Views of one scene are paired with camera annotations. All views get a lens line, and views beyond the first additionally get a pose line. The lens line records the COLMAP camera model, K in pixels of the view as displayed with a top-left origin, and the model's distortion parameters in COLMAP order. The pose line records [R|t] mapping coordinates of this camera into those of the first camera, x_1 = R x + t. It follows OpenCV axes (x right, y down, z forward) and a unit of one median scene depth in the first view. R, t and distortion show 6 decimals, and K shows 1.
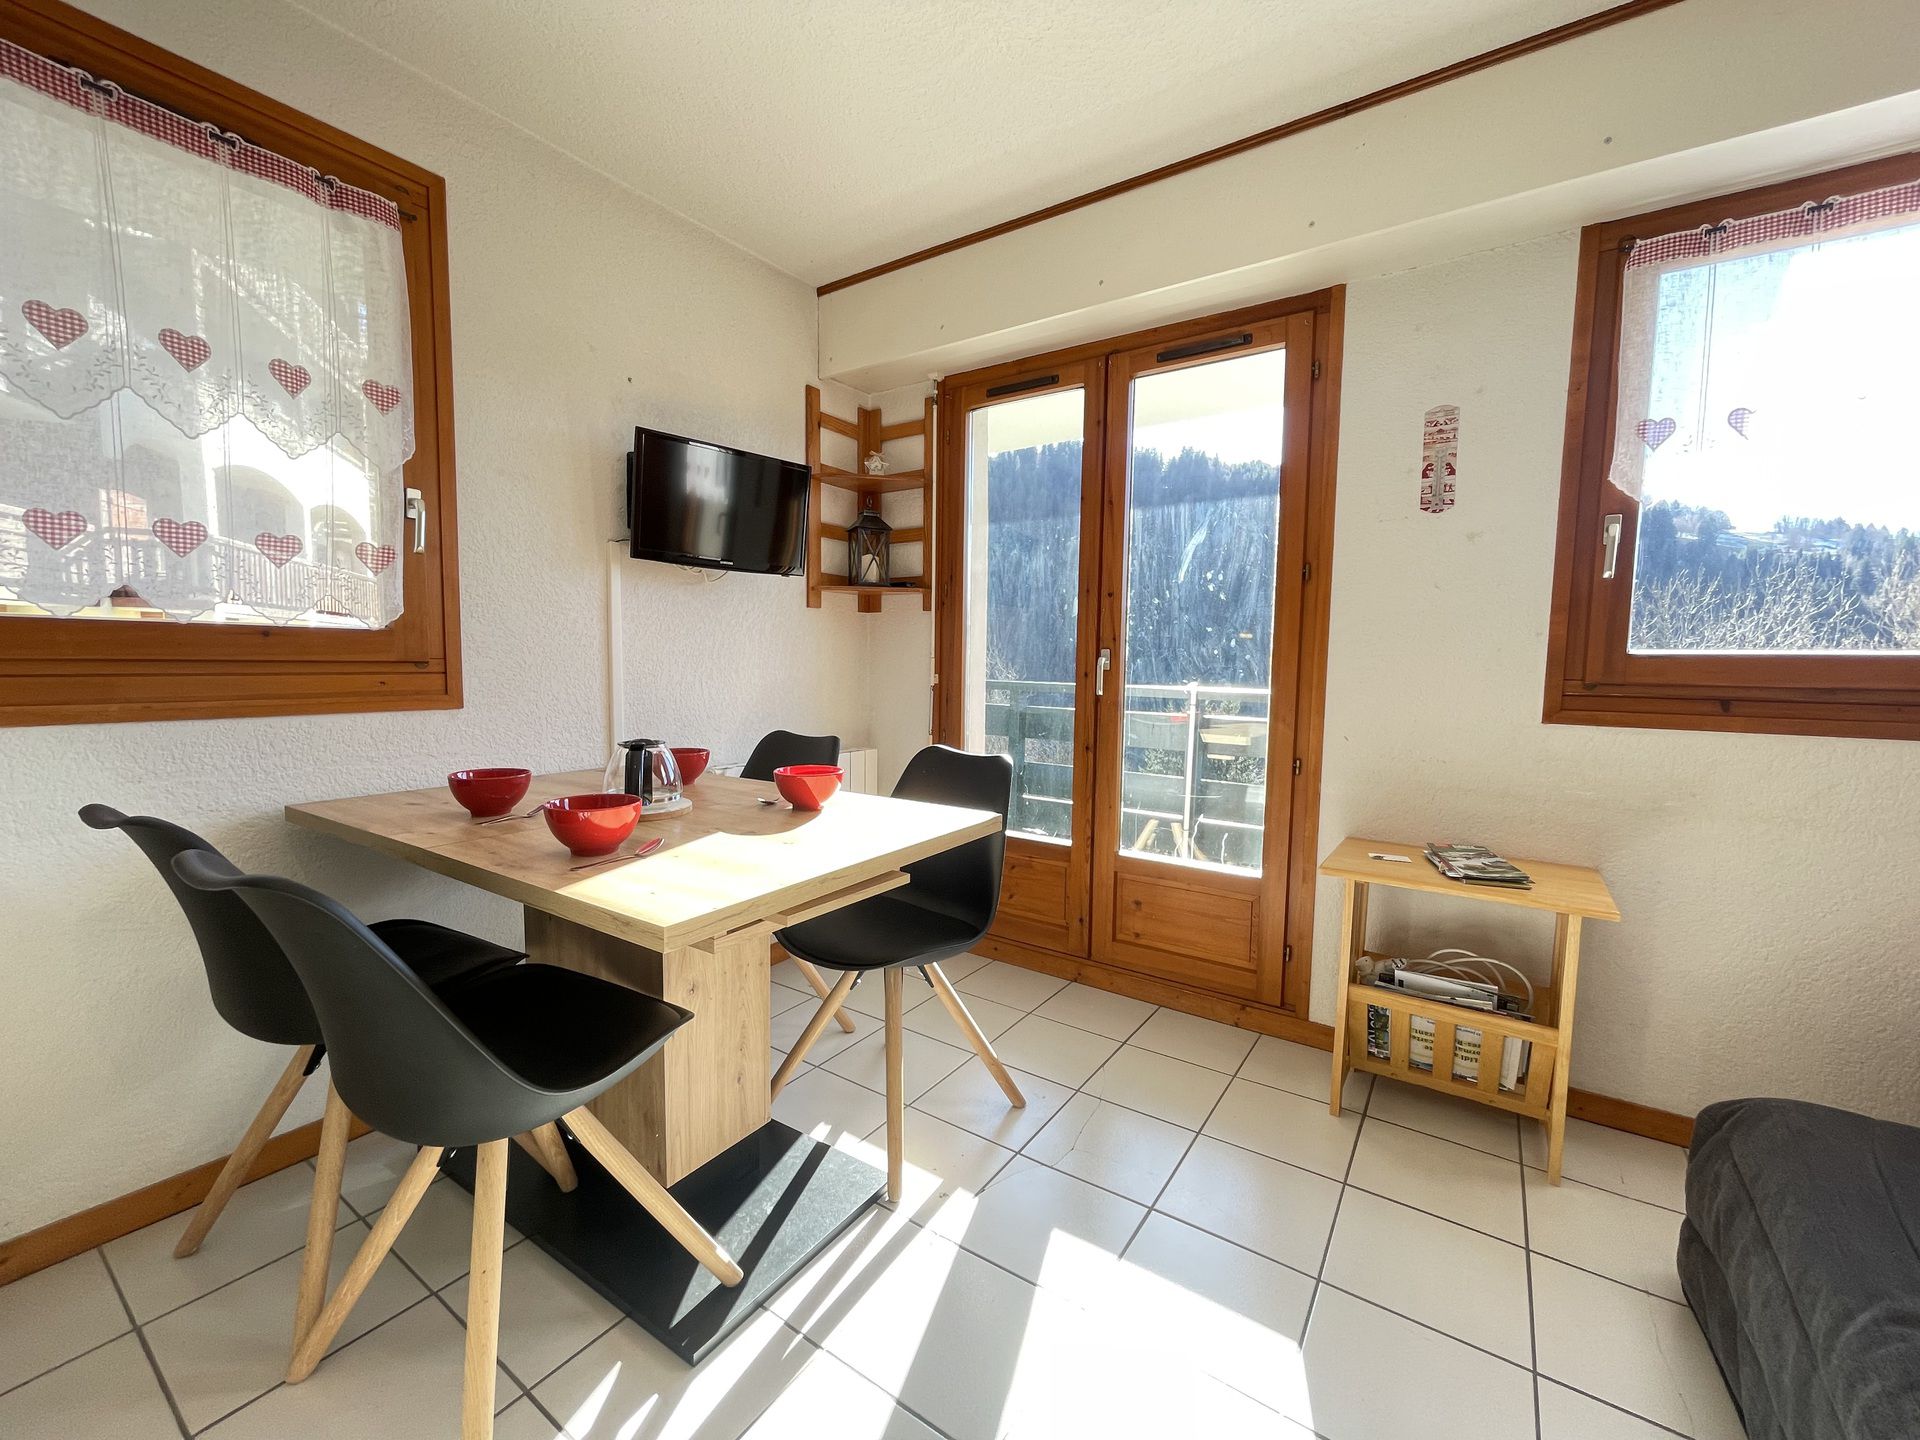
lens RADIAL K [[778.6, 0, 949.2], [0, 778.6, 722.6], [0, 0, 1]] dist [-0.002520, -0.000788]
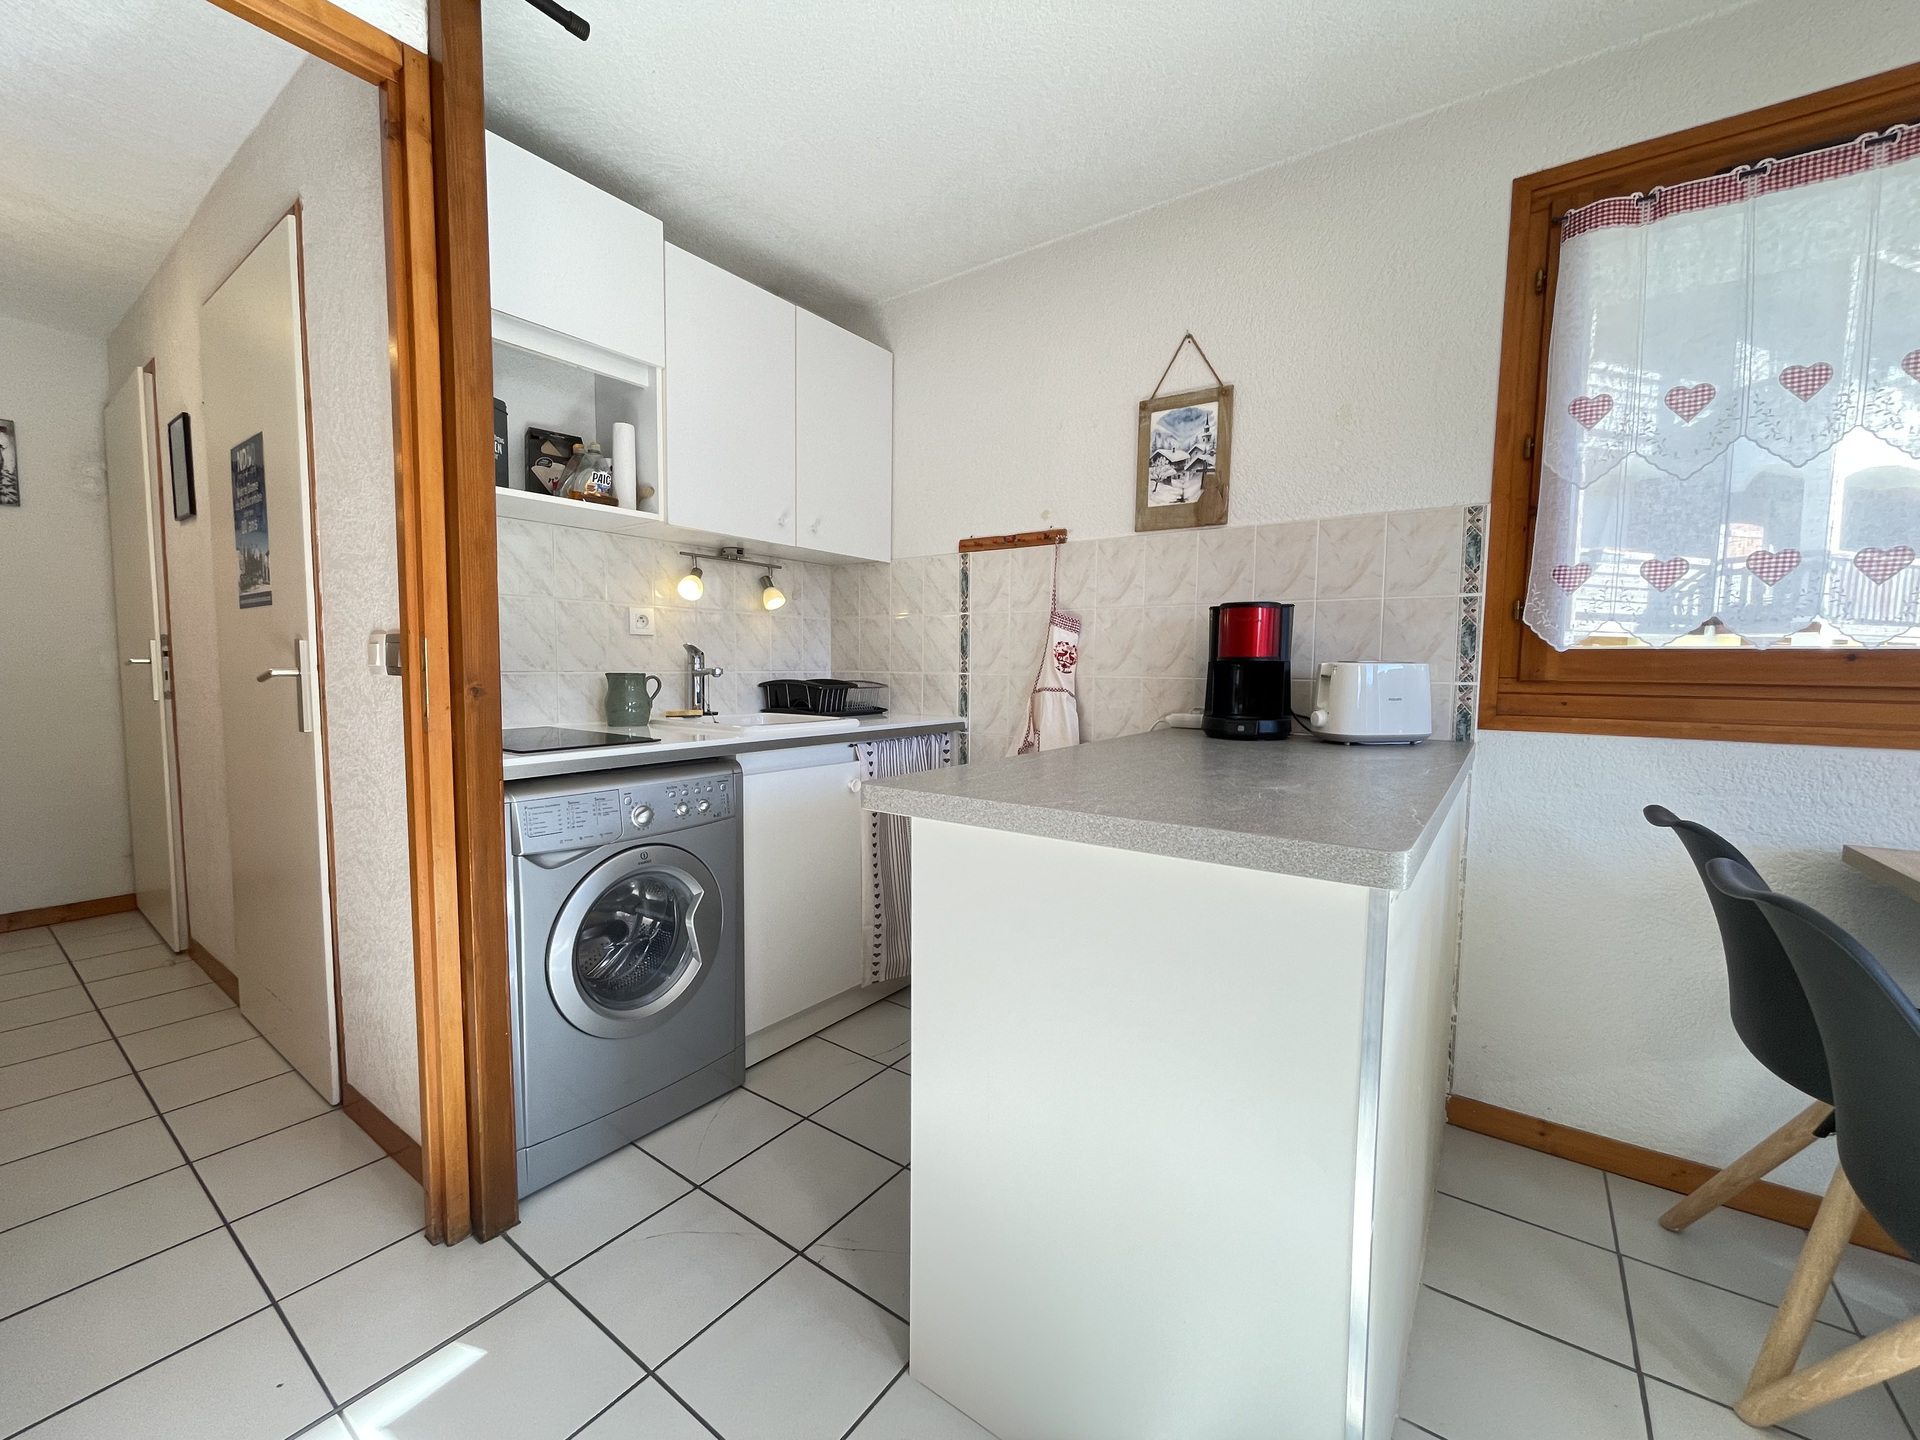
lens RADIAL K [[778.6, 0, 951.1], [0, 778.6, 723.8], [0, 0, 1]] dist [-0.002520, -0.000788]
pose [[-0.023263, 0.062221, -0.997791, 0.064271], [-0.093322, 0.993568, 0.064133, 0.004262], [0.995364, 0.094607, -0.017306, -0.042139]]
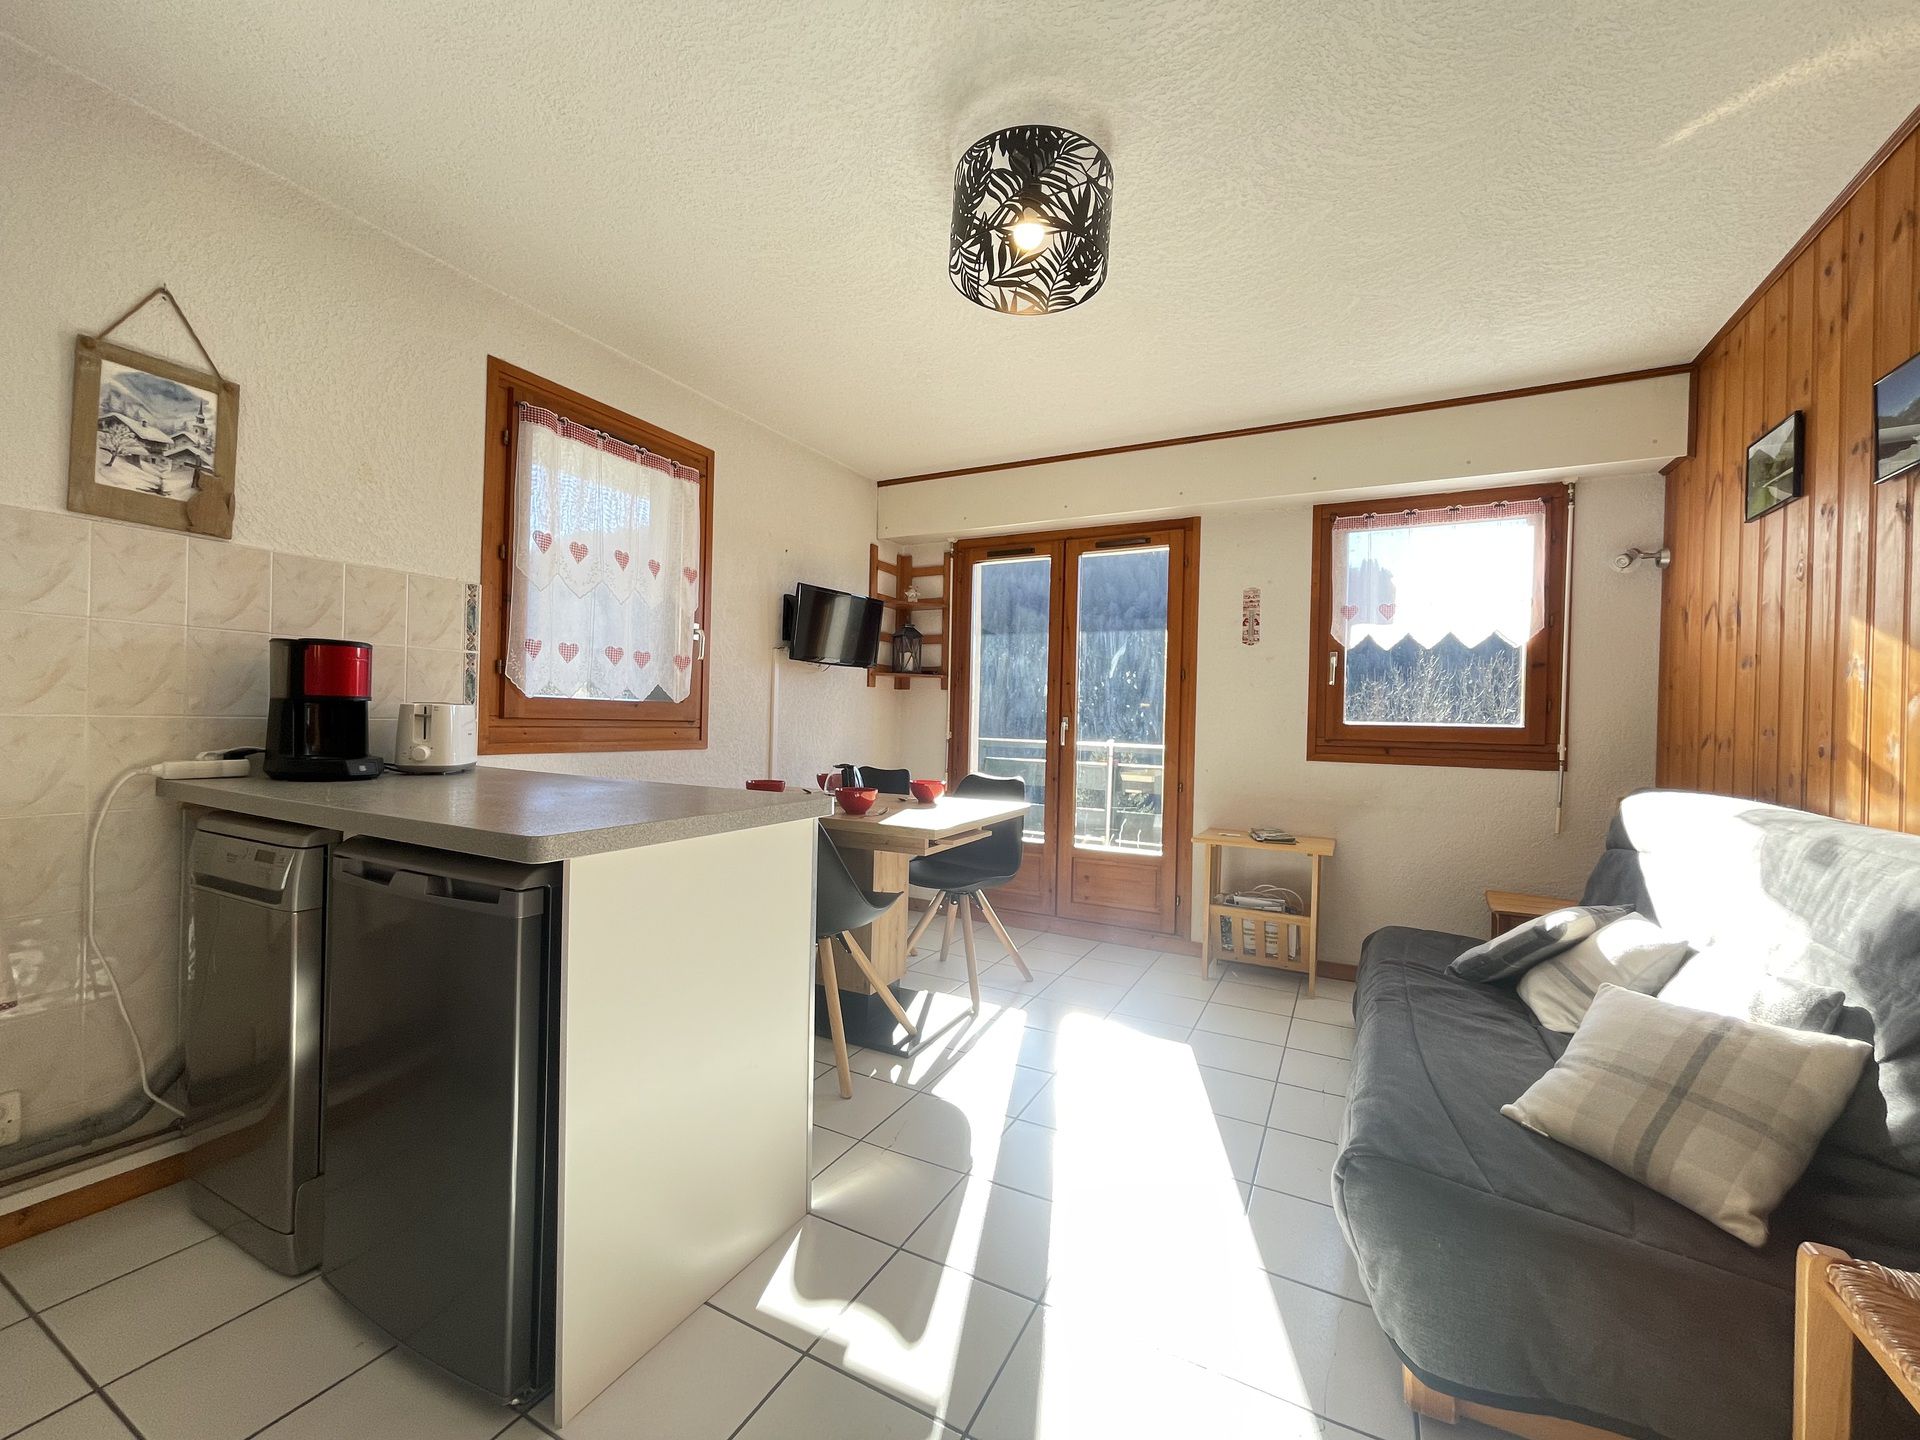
lens RADIAL K [[778.6, 0, 946.6], [0, 778.6, 717.4], [0, 0, 1]] dist [-0.002520, -0.000788]
pose [[0.992860, 0.011631, 0.118717, -0.320085], [-0.001585, 0.996433, -0.084370, 0.057600], [-0.119275, 0.083580, 0.989337, -0.768461]]
